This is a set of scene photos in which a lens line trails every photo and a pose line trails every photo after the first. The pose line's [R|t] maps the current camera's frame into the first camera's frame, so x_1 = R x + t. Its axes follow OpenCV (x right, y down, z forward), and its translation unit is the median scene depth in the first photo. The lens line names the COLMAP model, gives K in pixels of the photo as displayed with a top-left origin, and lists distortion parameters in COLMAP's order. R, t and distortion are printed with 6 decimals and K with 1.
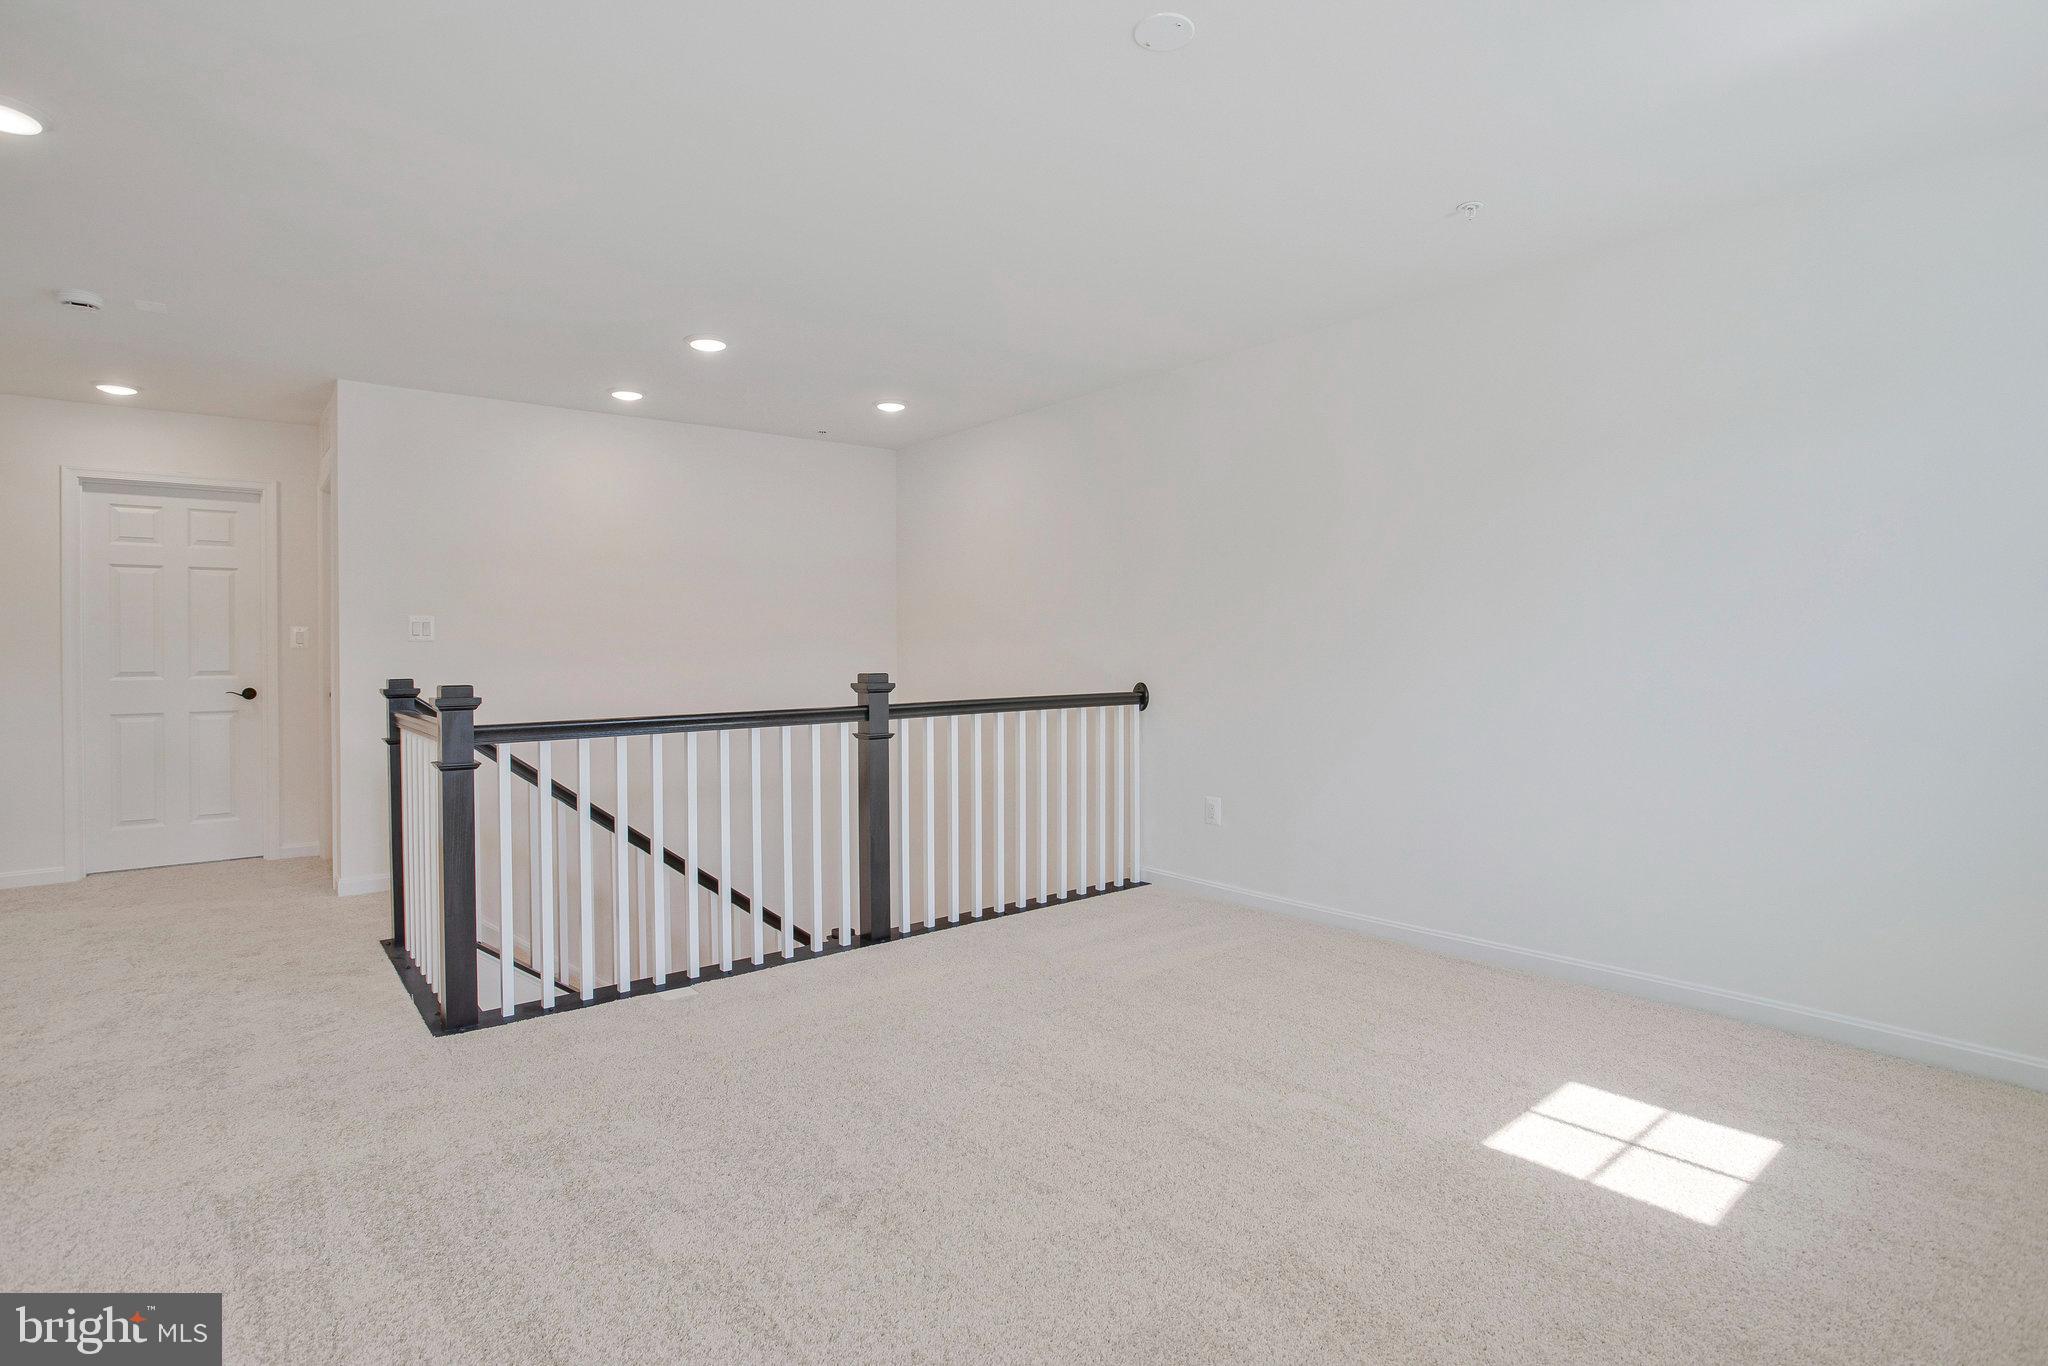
lens RADIAL K [[1019.0, 0, 1022.3], [0, 1019.0, 675.9], [0, 0, 1]] dist [-0.076090, 0.032509]
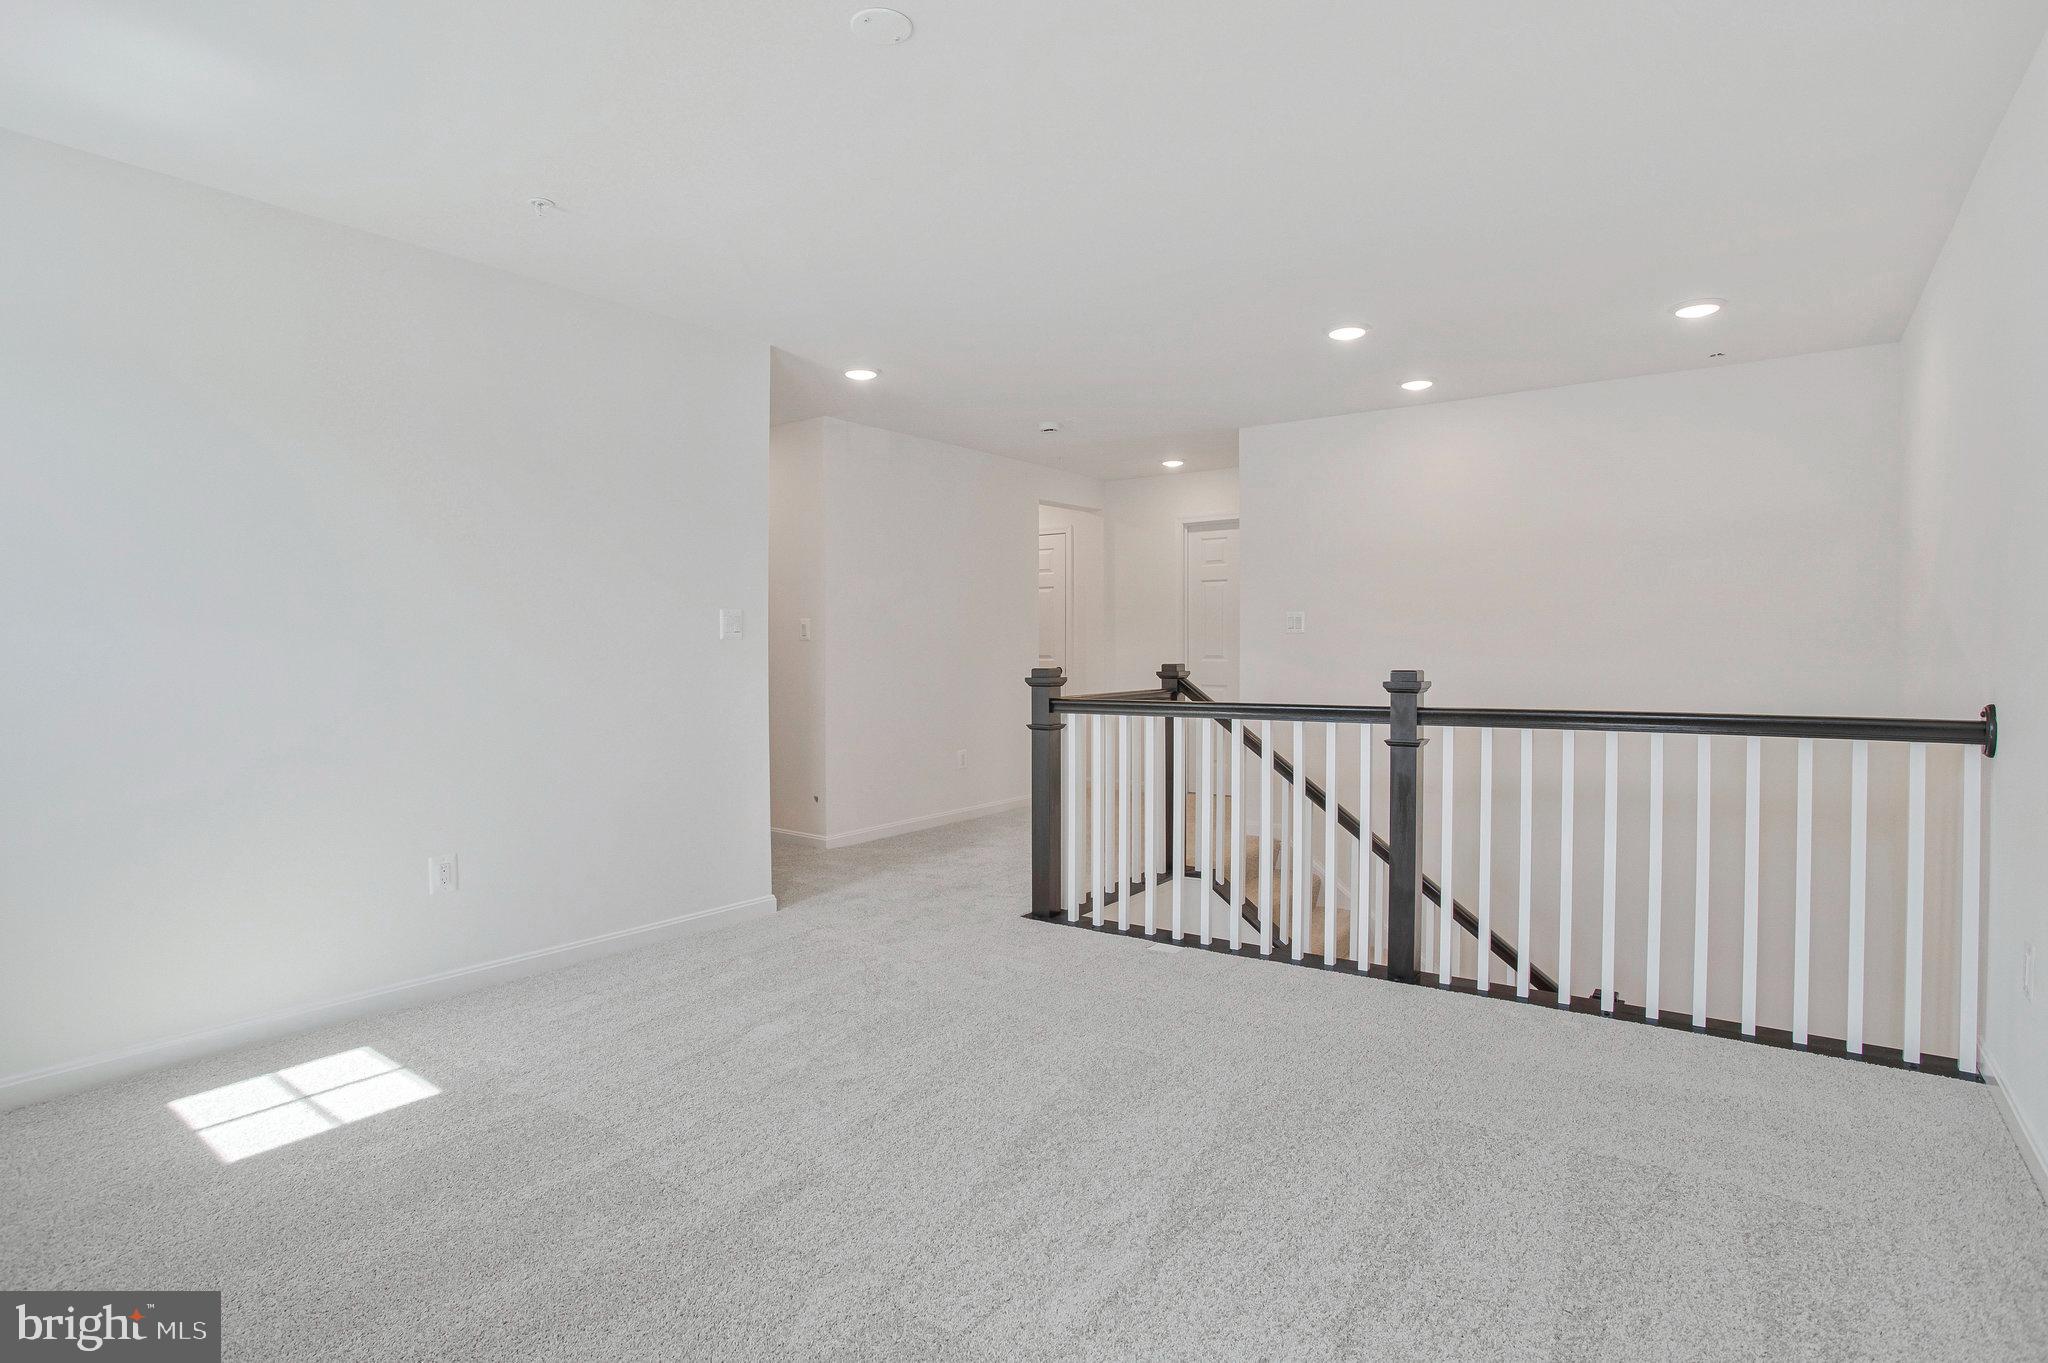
lens RADIAL K [[995.8, 0, 1024.0], [0, 995.8, 681.5], [0, 0, 1]] dist [-0.050824, 0.000375]
pose [[0.251184, 0.042899, -0.966988, 0.562706], [-0.019241, 0.999041, 0.039323, -0.018967], [0.967748, 0.008728, 0.251769, 0.458342]]
